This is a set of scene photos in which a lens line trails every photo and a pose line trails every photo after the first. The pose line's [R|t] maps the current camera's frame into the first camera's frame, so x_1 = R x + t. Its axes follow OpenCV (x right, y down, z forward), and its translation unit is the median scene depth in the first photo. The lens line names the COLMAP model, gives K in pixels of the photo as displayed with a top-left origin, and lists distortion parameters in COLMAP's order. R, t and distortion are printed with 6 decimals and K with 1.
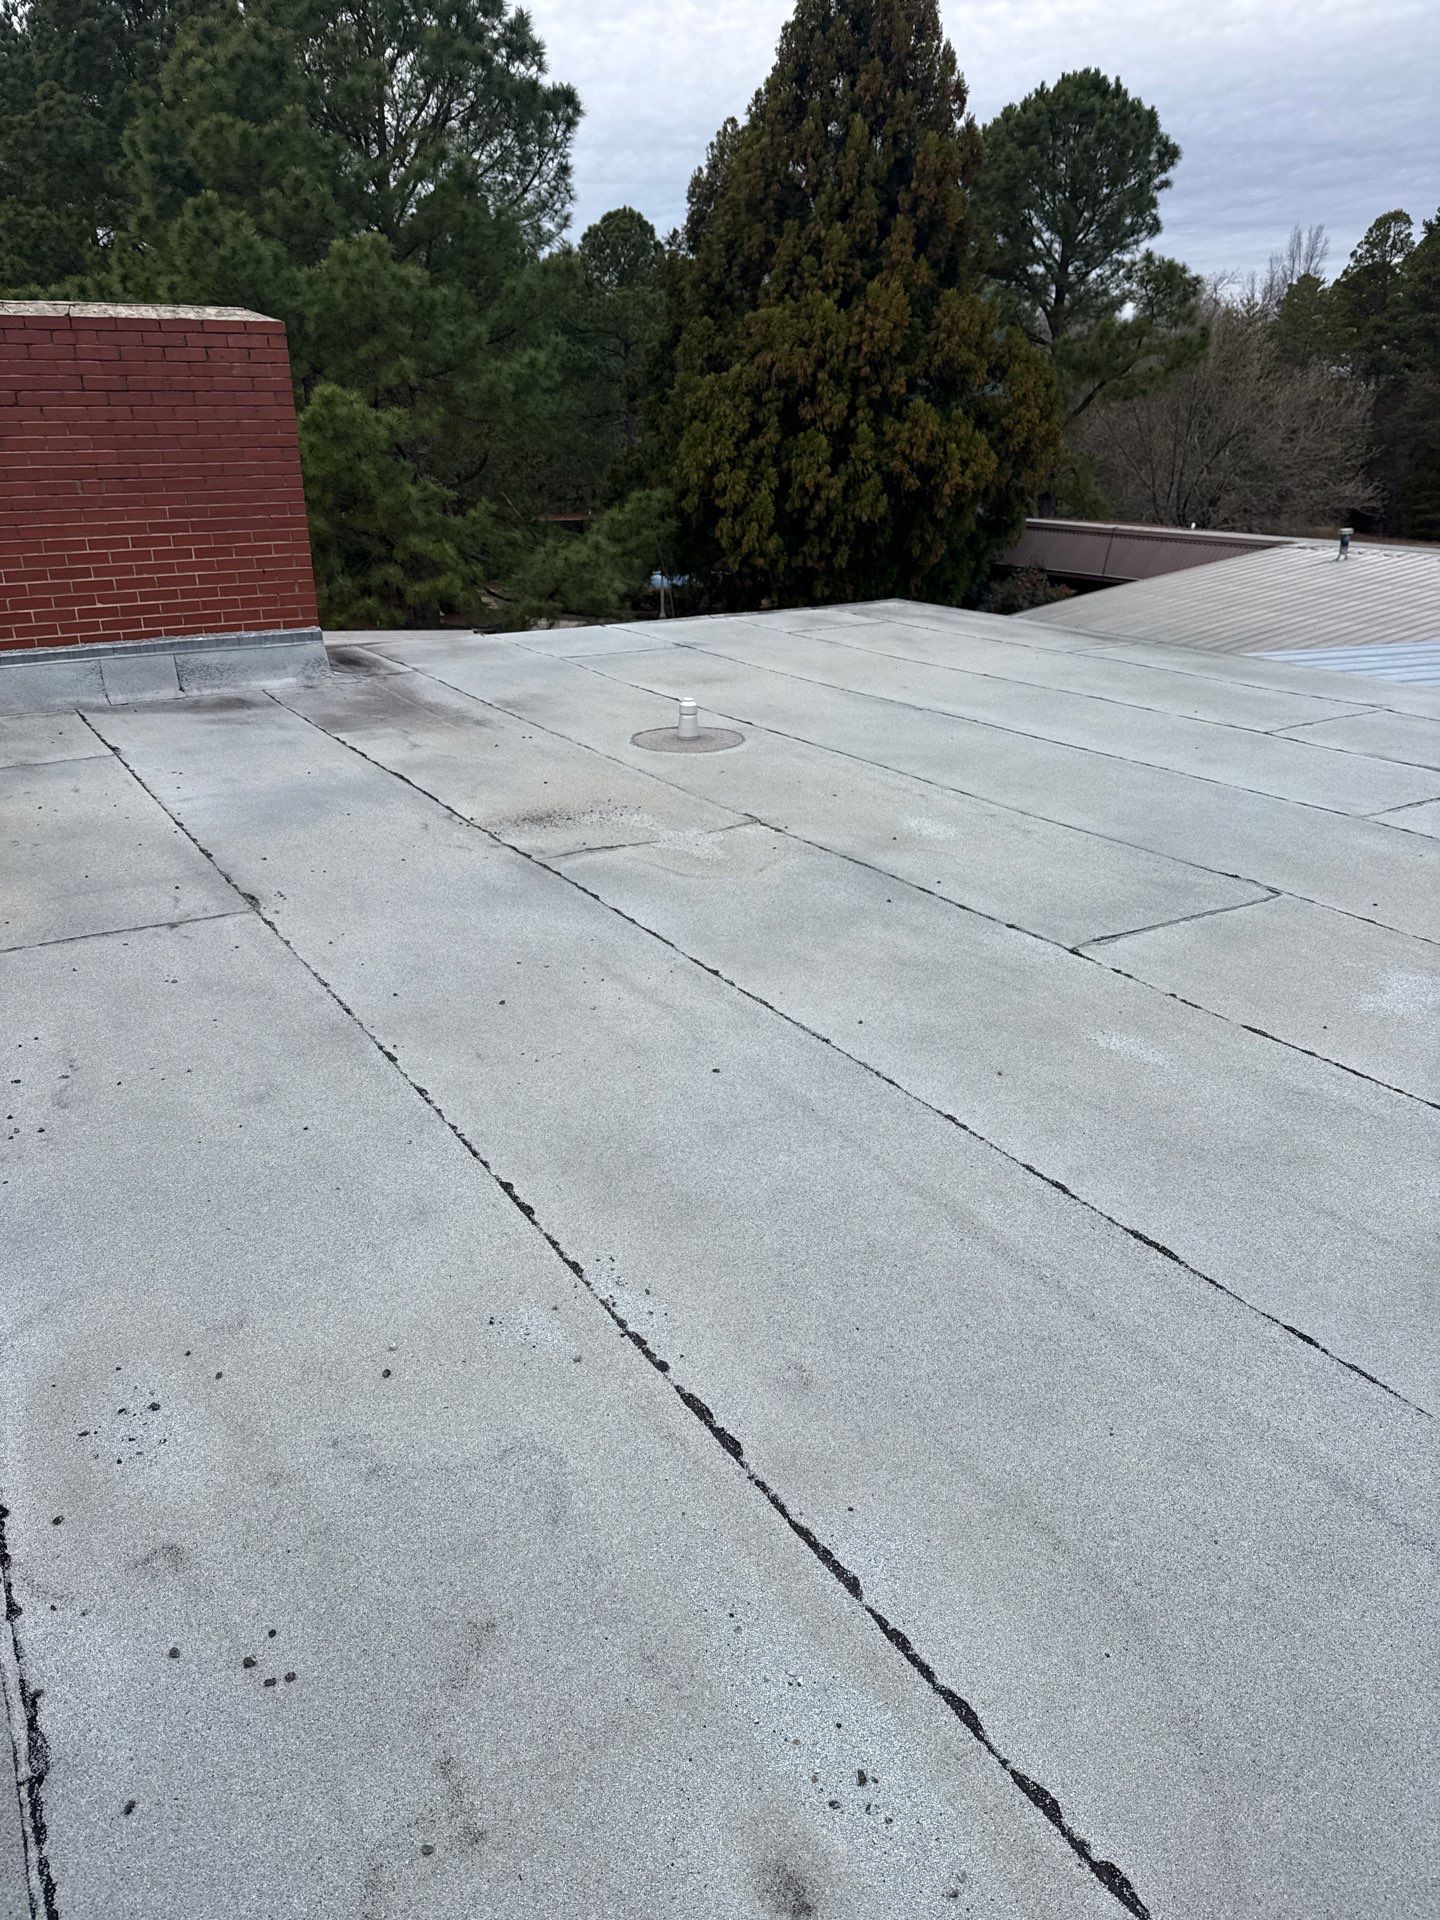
lens RADIAL K [[1323.2, 0, 689.6], [0, 1323.2, 979.4], [0, 0, 1]] dist [0.041819, -0.029529]
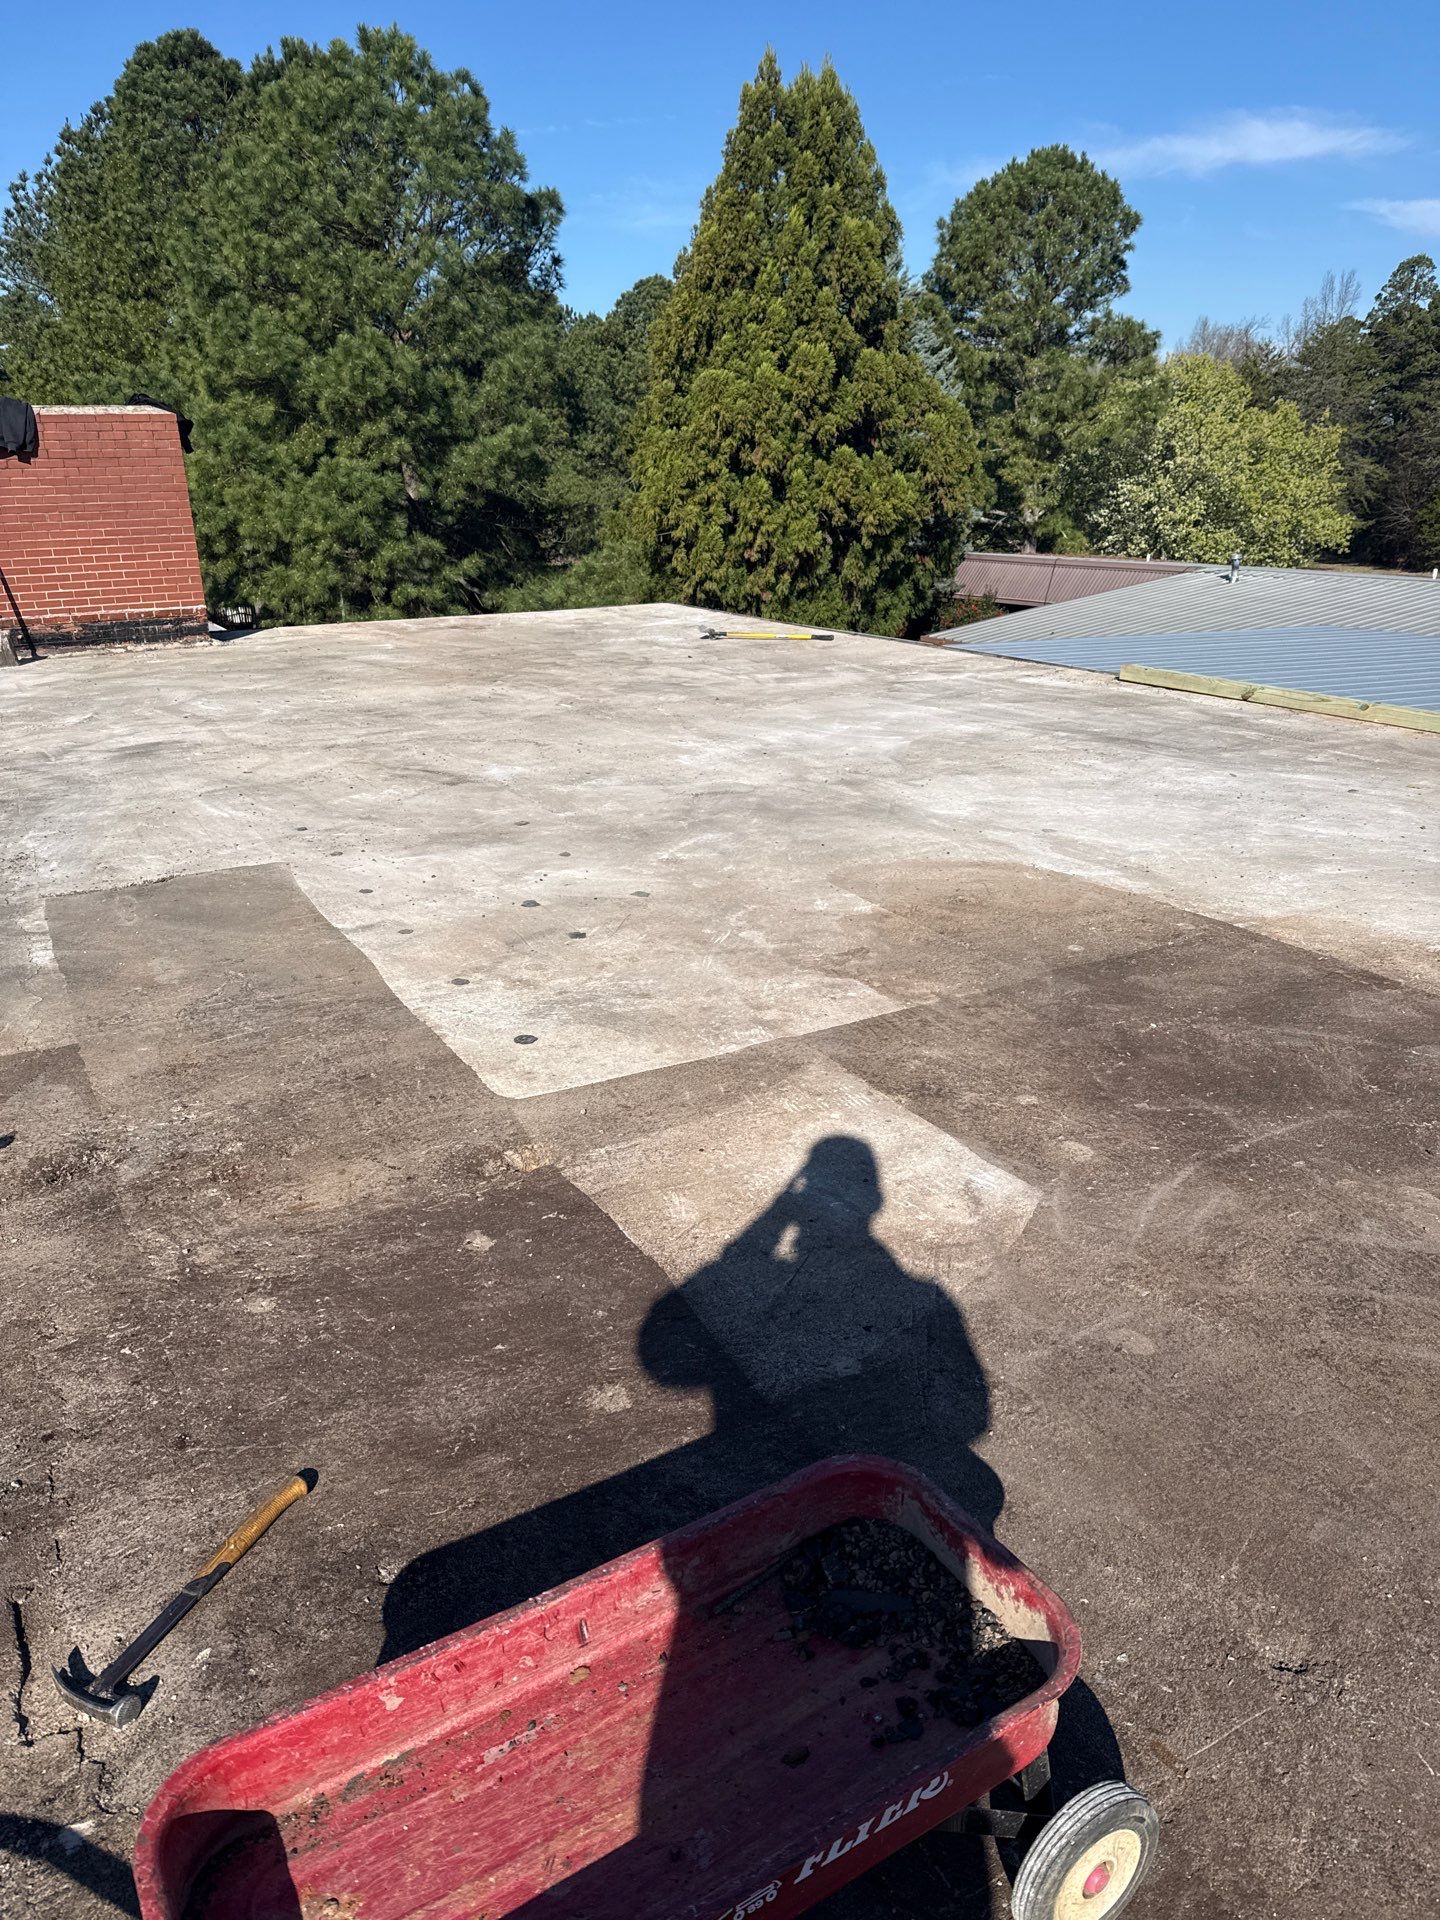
lens RADIAL K [[1323.2, 0, 707.9], [0, 1323.2, 979.2], [0, 0, 1]] dist [0.041819, -0.029529]
pose [[0.998746, 0.005317, -0.049774, 0.107554], [-0.006743, 0.999570, -0.028540, 0.058634], [0.049601, 0.028839, 0.998353, -0.142004]]
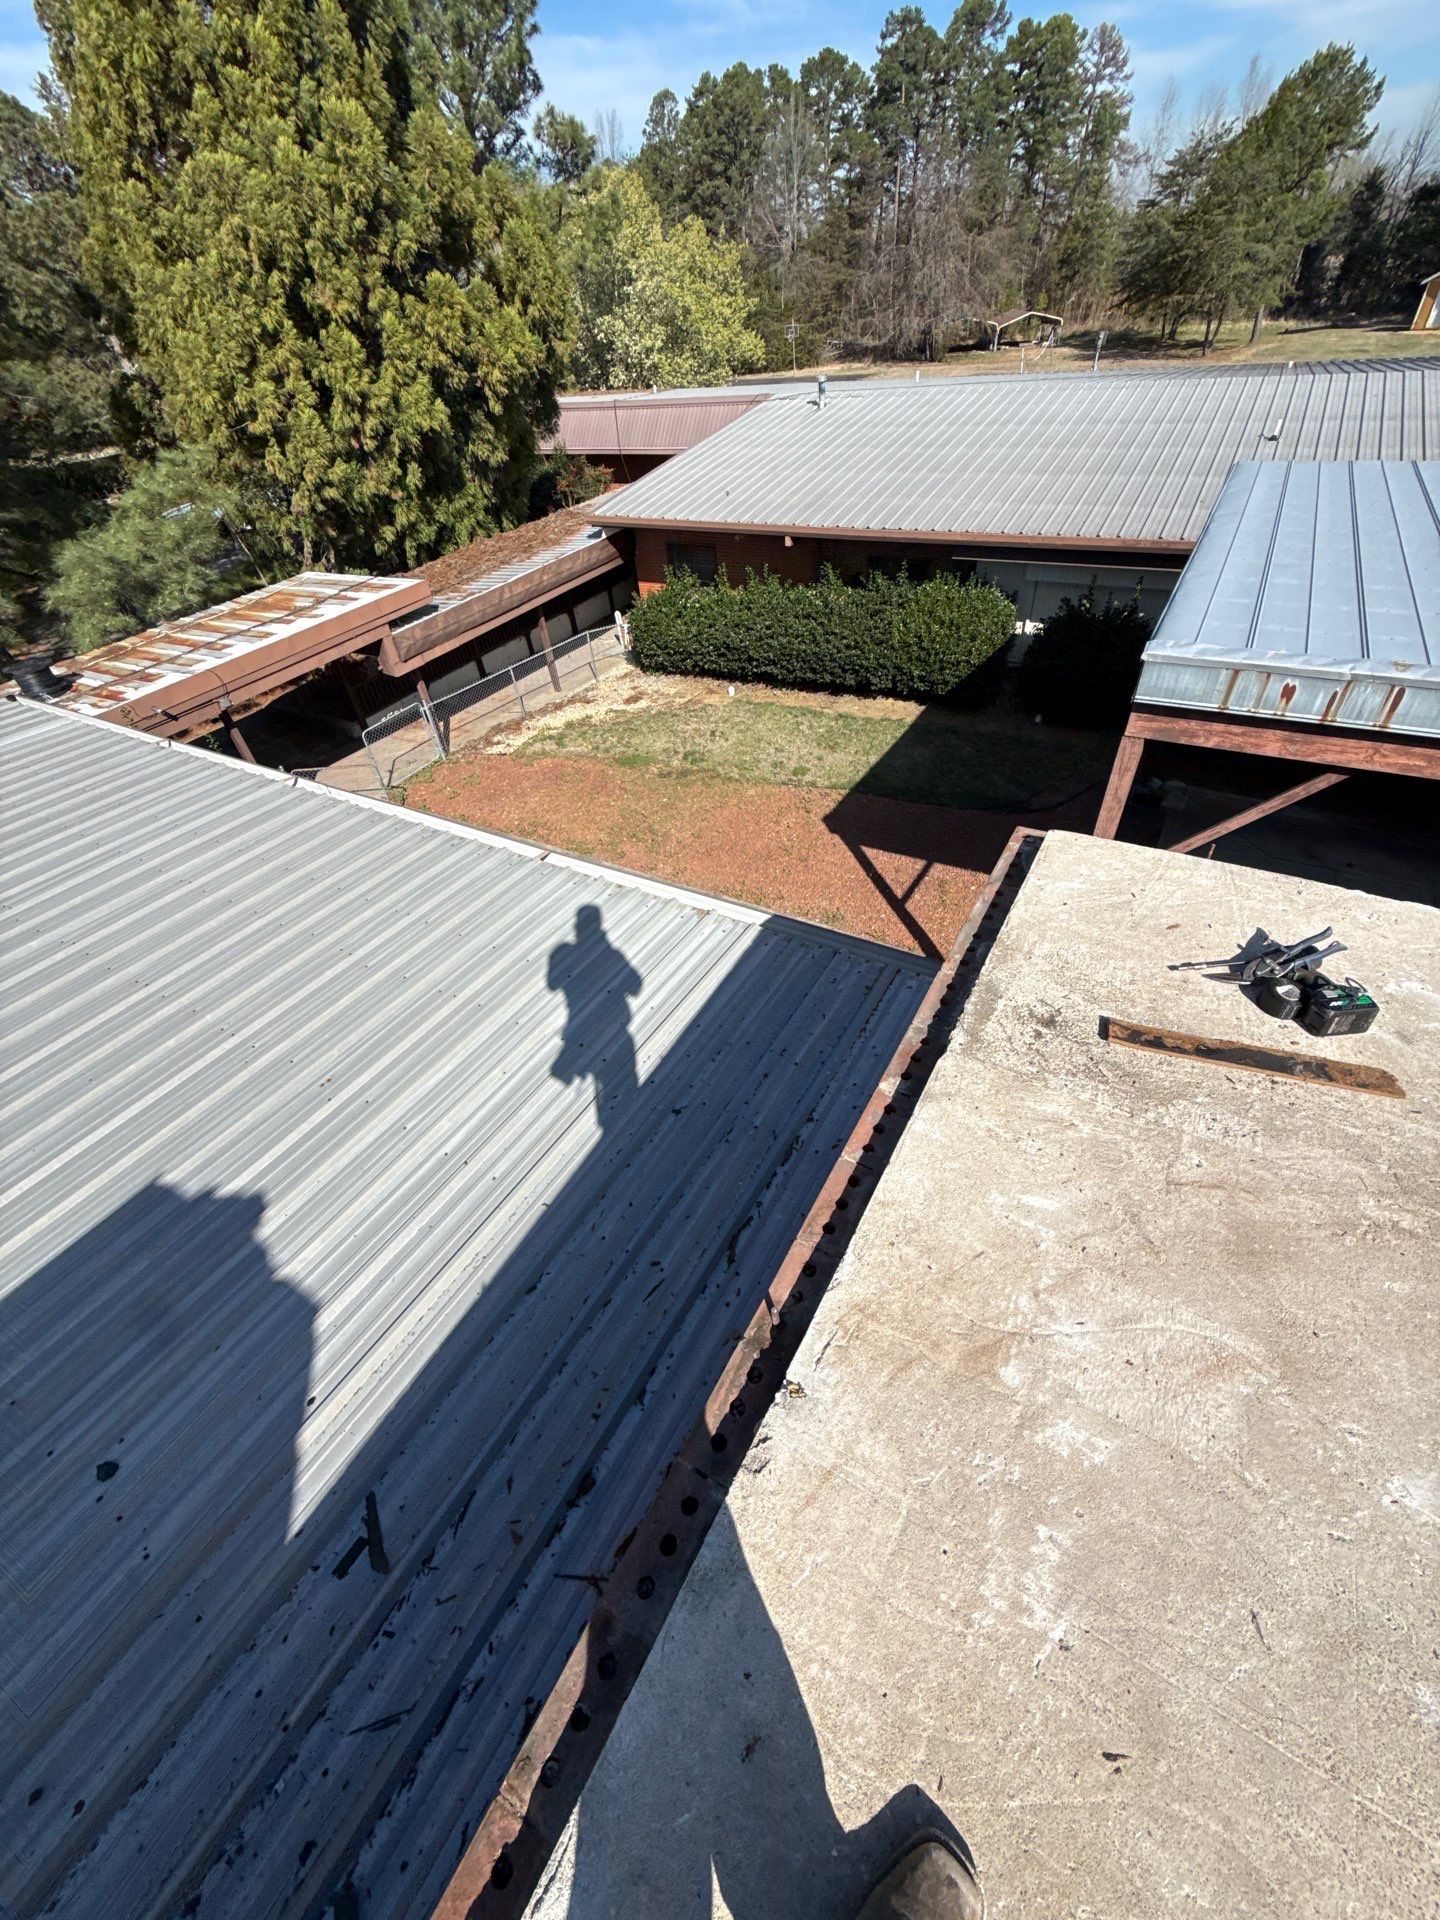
lens RADIAL K [[763.1, 0, 720.7], [0, 763.1, 958.0], [0, 0, 1]] dist [0.008211, -0.000830]
pose [[0.869740, -0.375700, 0.320001, -0.005141], [0.260261, 0.900102, 0.349401, -0.133896], [-0.419304, -0.220604, 0.880635, 0.322289]]
